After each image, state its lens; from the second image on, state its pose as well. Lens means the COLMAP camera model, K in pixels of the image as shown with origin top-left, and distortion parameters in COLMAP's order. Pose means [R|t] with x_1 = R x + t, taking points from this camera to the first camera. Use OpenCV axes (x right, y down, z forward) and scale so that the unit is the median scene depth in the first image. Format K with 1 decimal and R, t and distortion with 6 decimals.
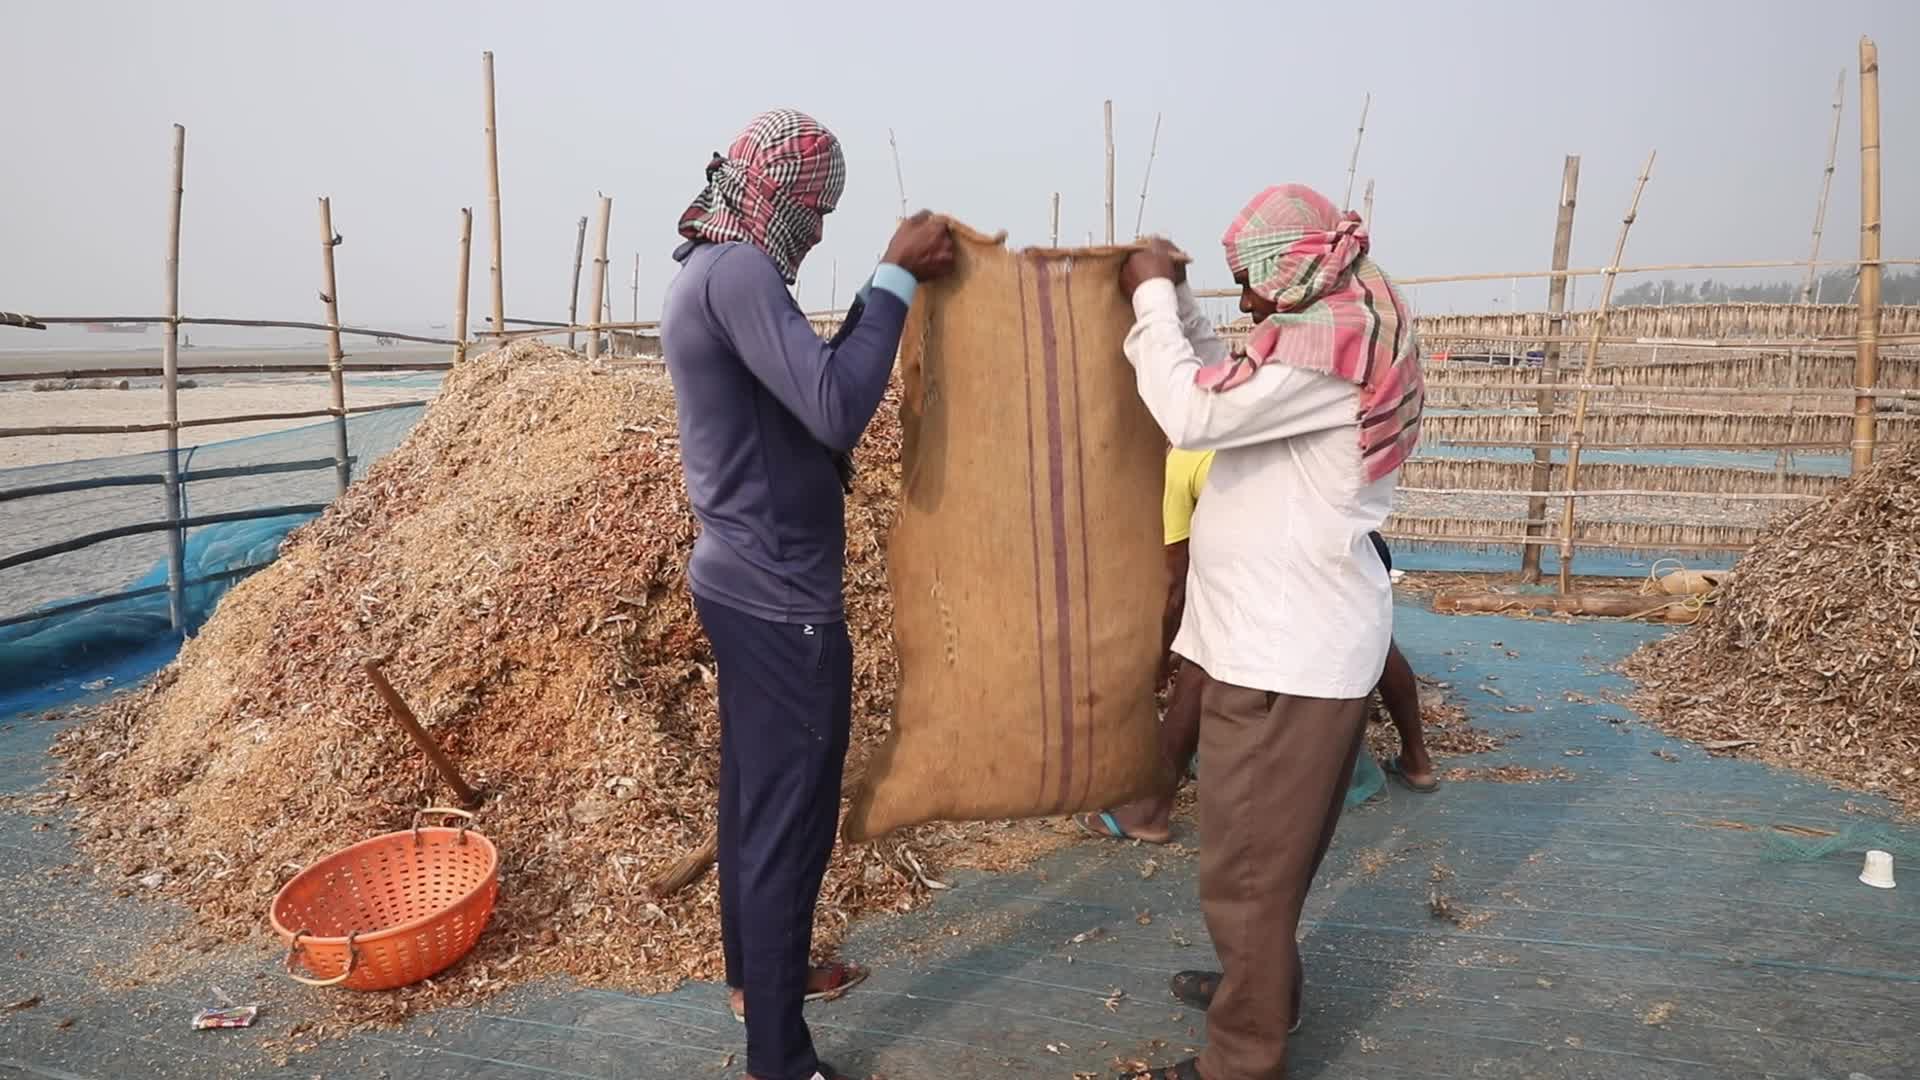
lens RADIAL K [[1365.6, 0, 952.6], [0, 1365.6, 539.6], [0, 0, 1]] dist [-0.077530, 0.051724]
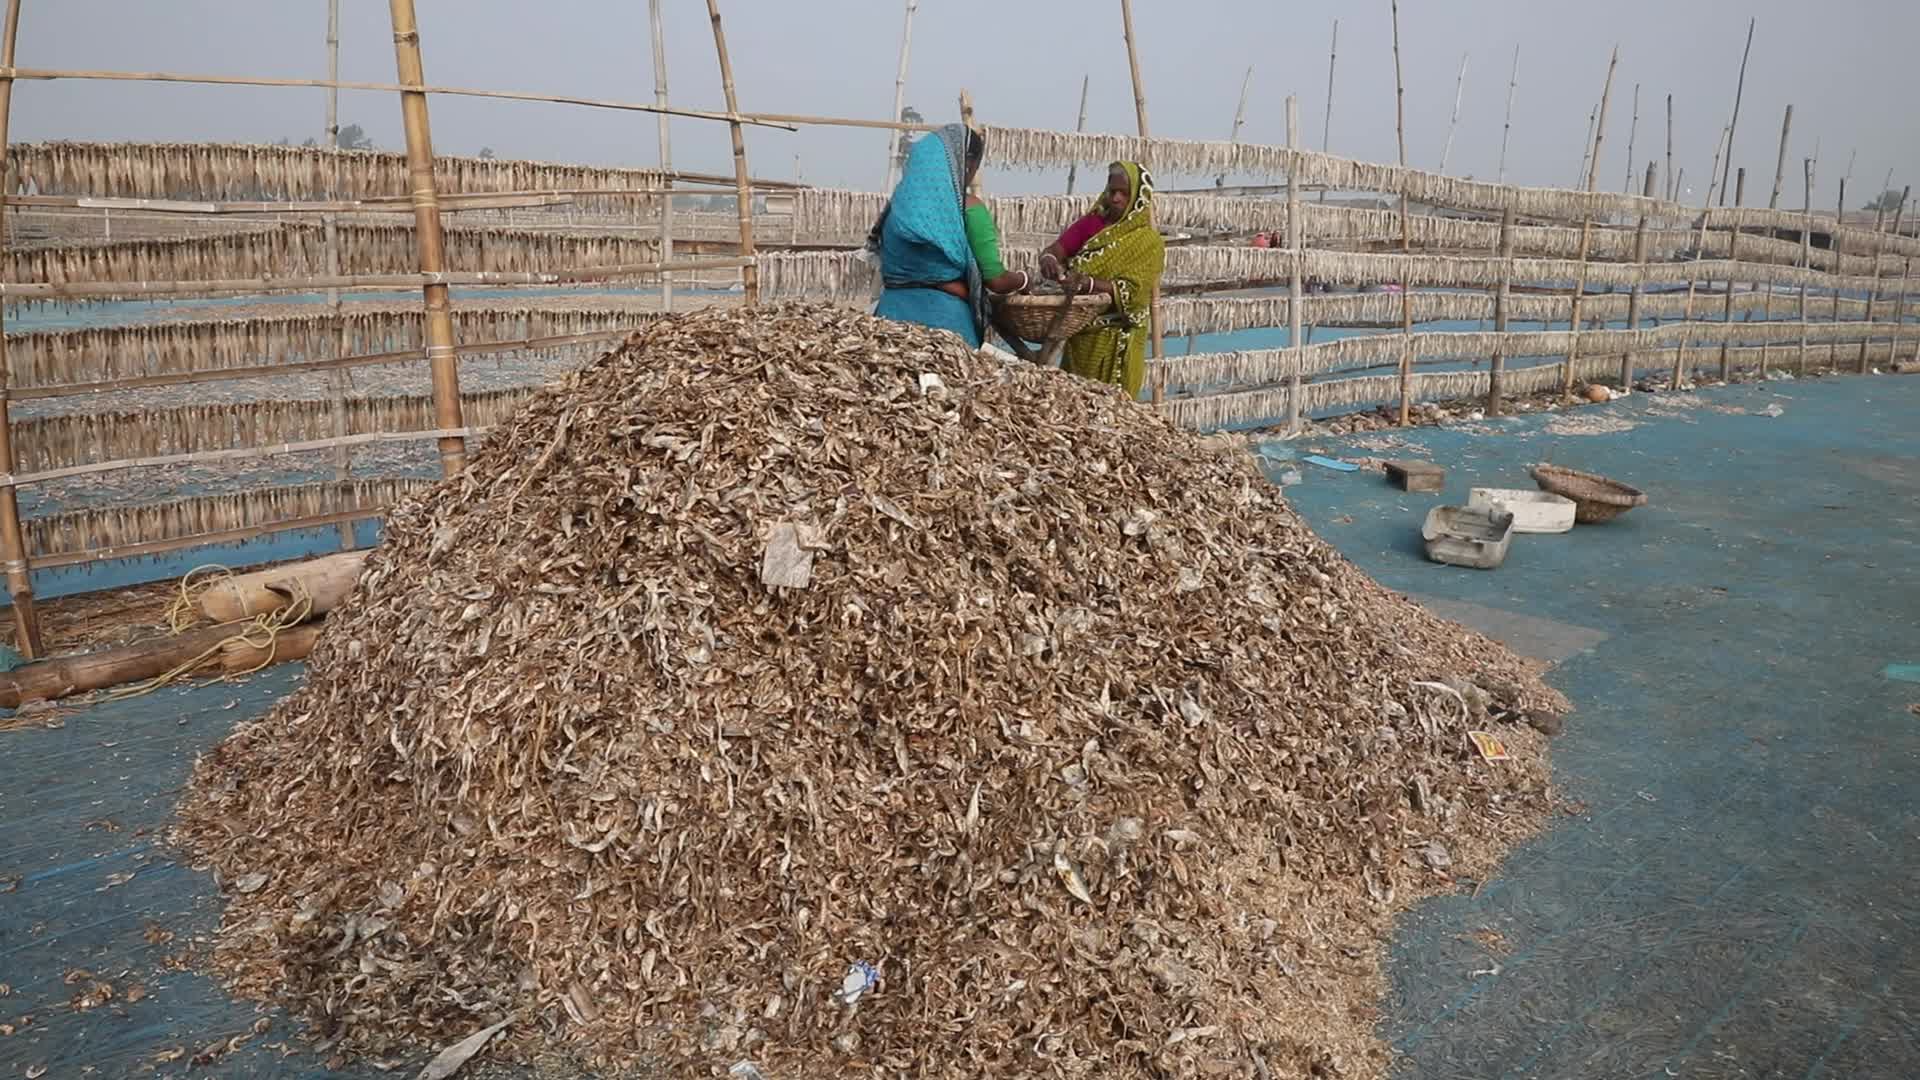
lens RADIAL K [[1365.6, 0, 964.4], [0, 1365.6, 547.6], [0, 0, 1]] dist [-0.077530, 0.051724]
pose [[0.506914, -0.195774, 0.839471, 0.193621], [0.110250, 0.980594, 0.162111, -0.053660], [-0.854917, 0.010376, 0.518661, 0.377671]]
